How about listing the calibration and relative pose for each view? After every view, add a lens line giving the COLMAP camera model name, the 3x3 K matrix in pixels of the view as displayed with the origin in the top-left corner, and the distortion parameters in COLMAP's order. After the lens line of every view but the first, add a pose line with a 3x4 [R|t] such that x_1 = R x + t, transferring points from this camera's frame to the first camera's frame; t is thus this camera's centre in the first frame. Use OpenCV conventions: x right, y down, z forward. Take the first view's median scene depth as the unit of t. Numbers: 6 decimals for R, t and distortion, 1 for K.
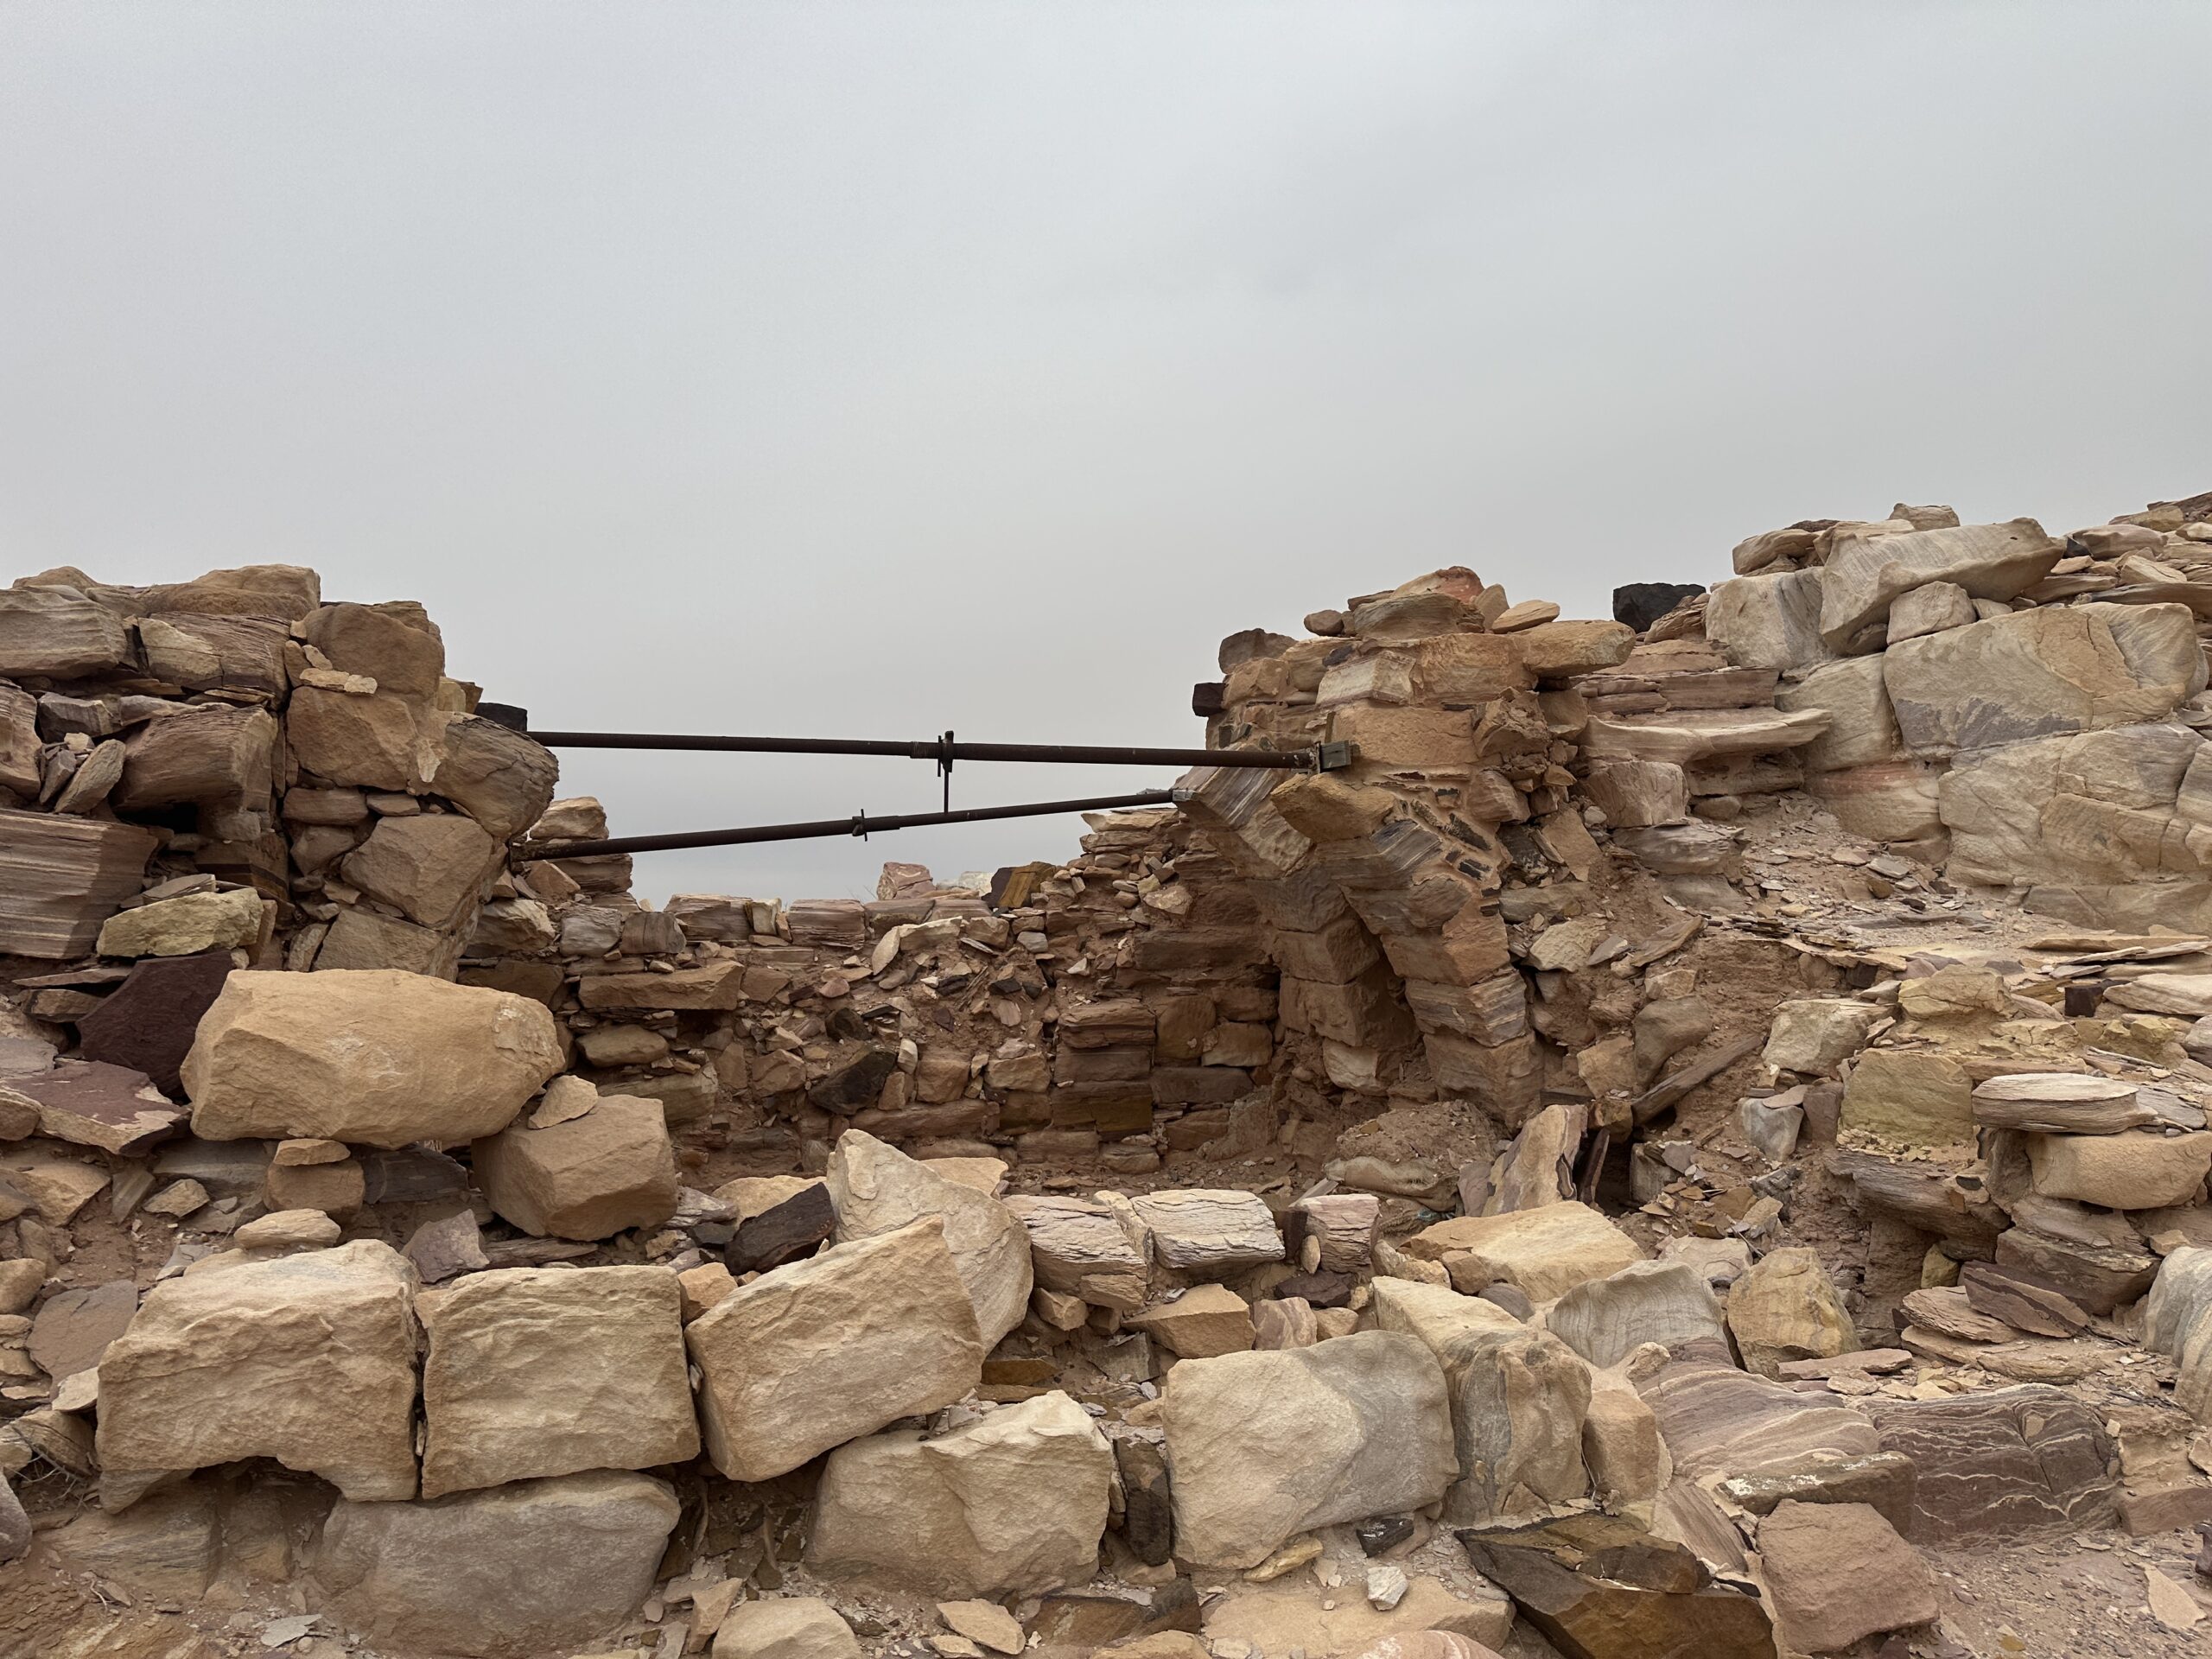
lens RADIAL K [[1563.2, 0, 1106.0], [0, 1563.2, 829.5], [0, 0, 1]] dist [-0.003245, -0.003080]
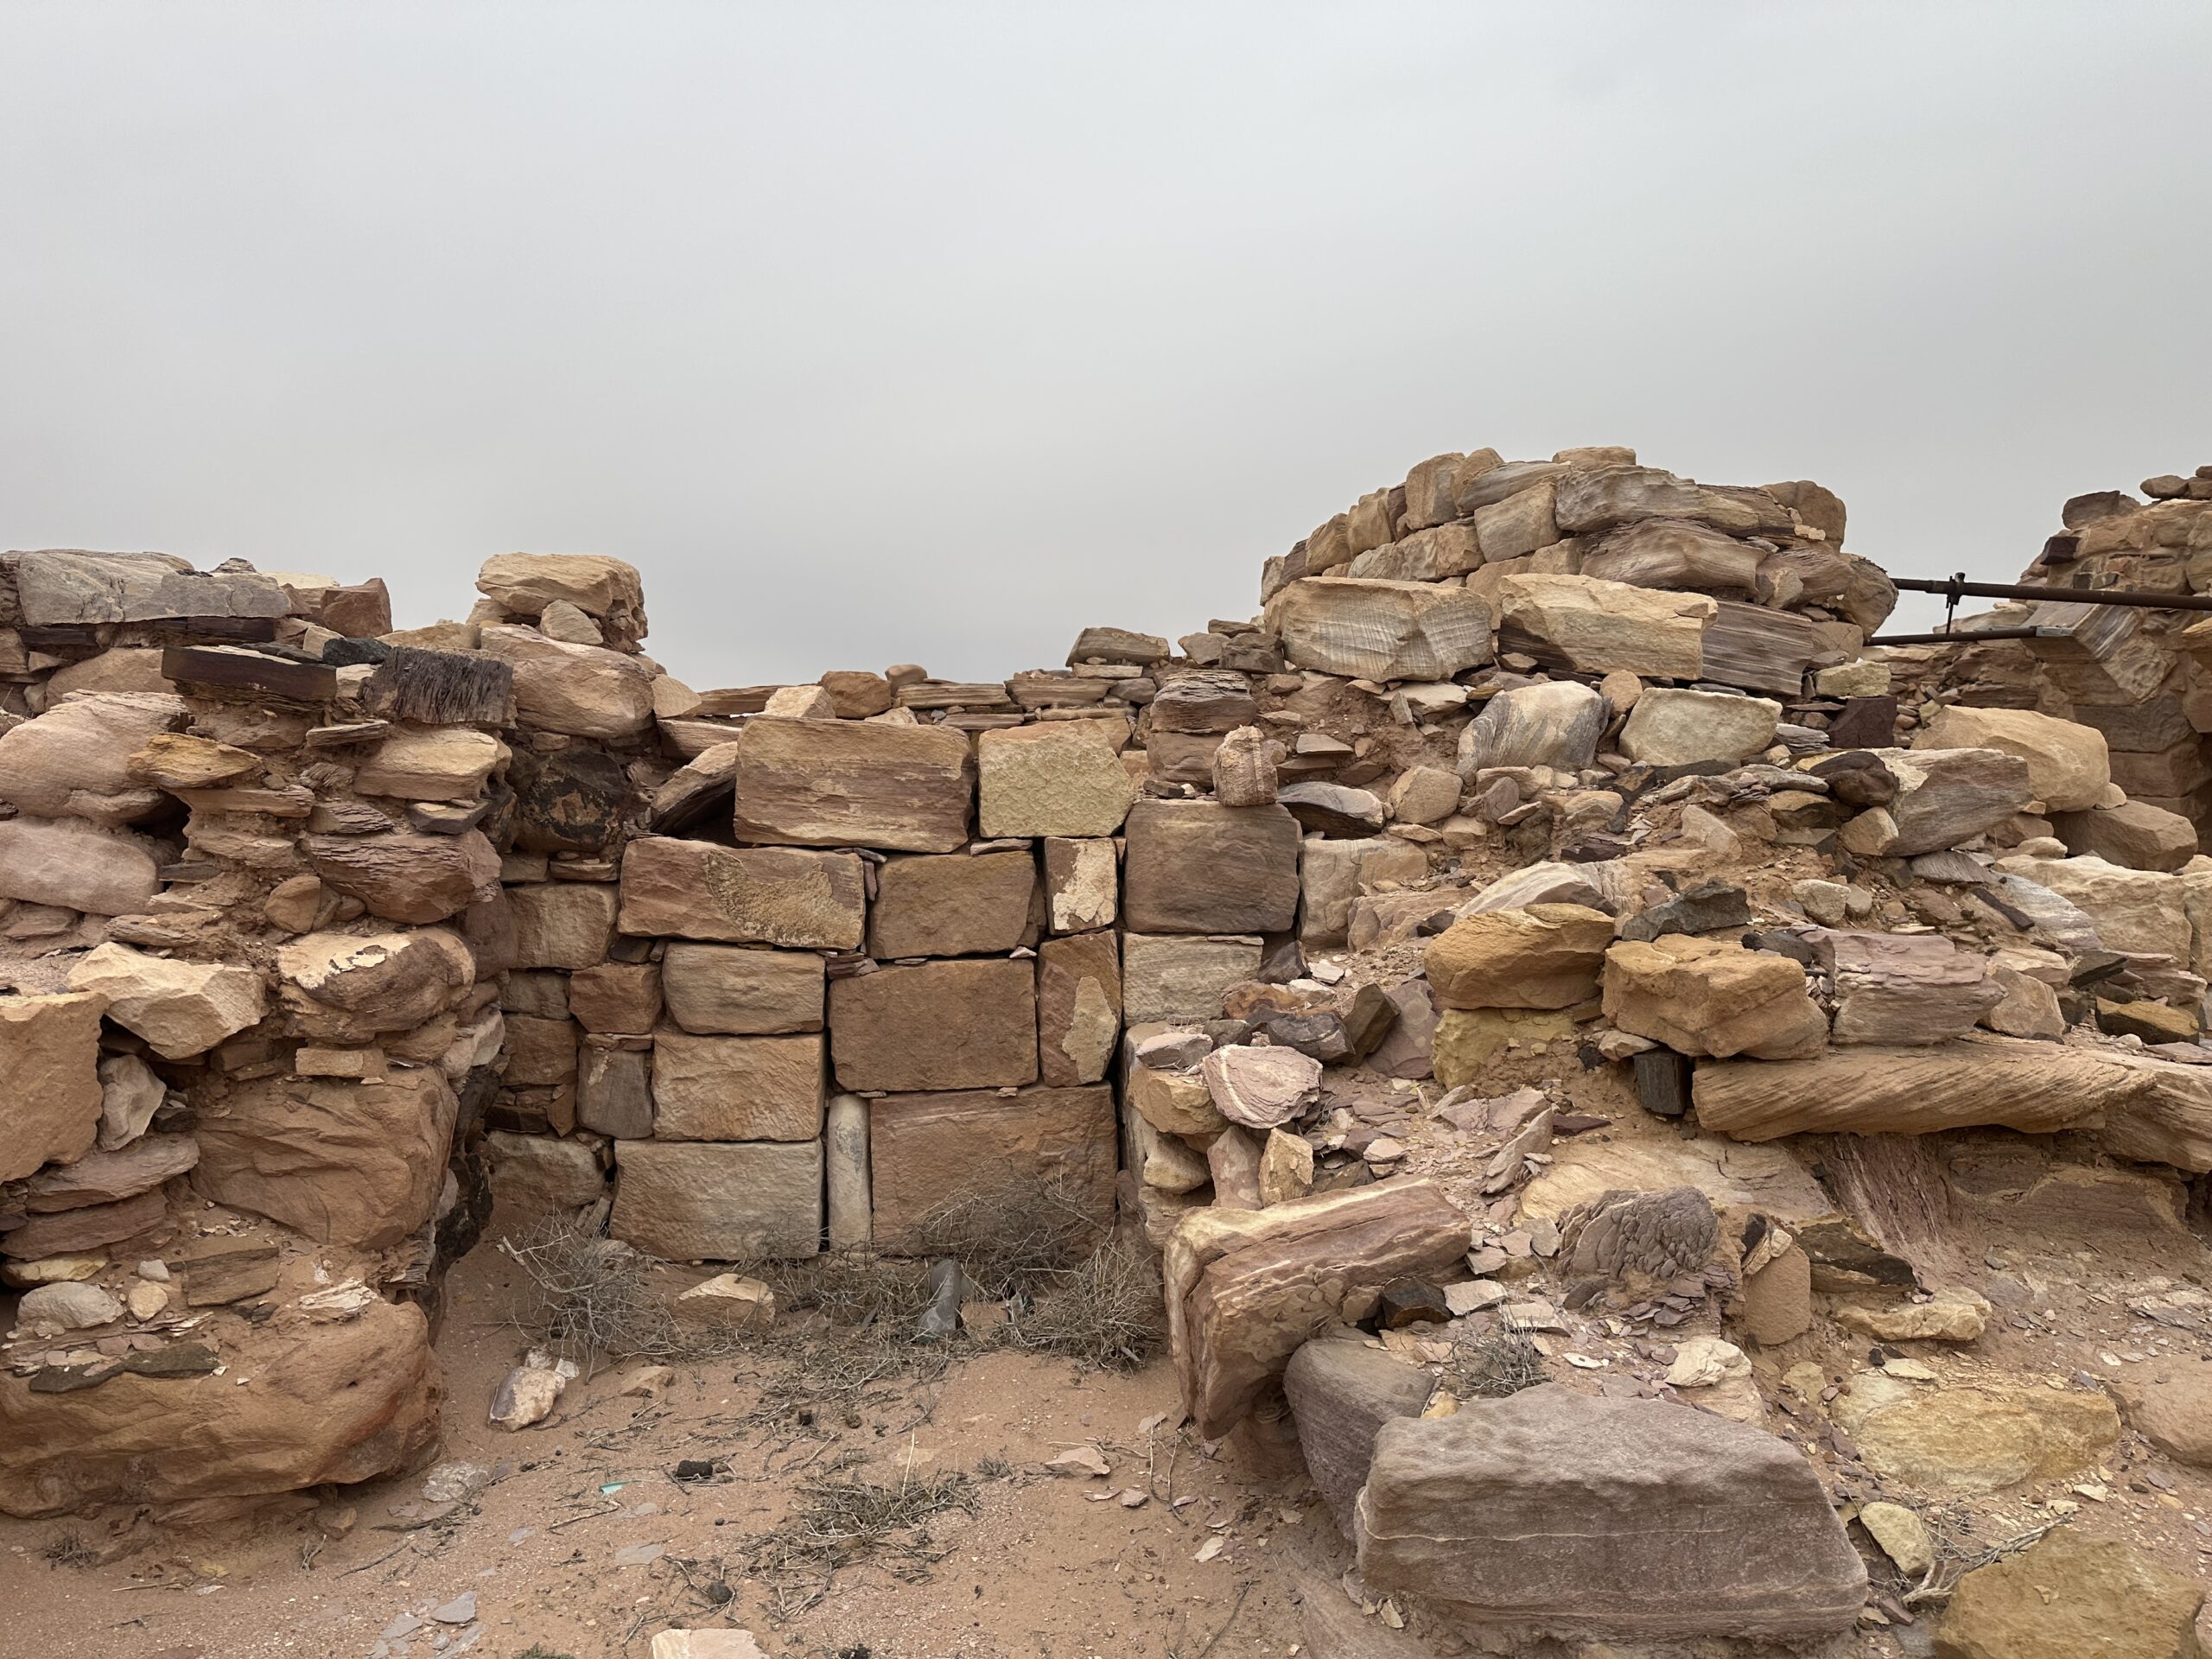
lens RADIAL K [[1563.2, 0, 1106.0], [0, 1563.2, 829.5], [0, 0, 1]] dist [-0.003245, -0.003080]
pose [[0.977879, 0.061882, -0.199809, -0.411060], [-0.040784, 0.993310, 0.108034, 0.028878], [0.205157, -0.097495, 0.973861, -0.325155]]
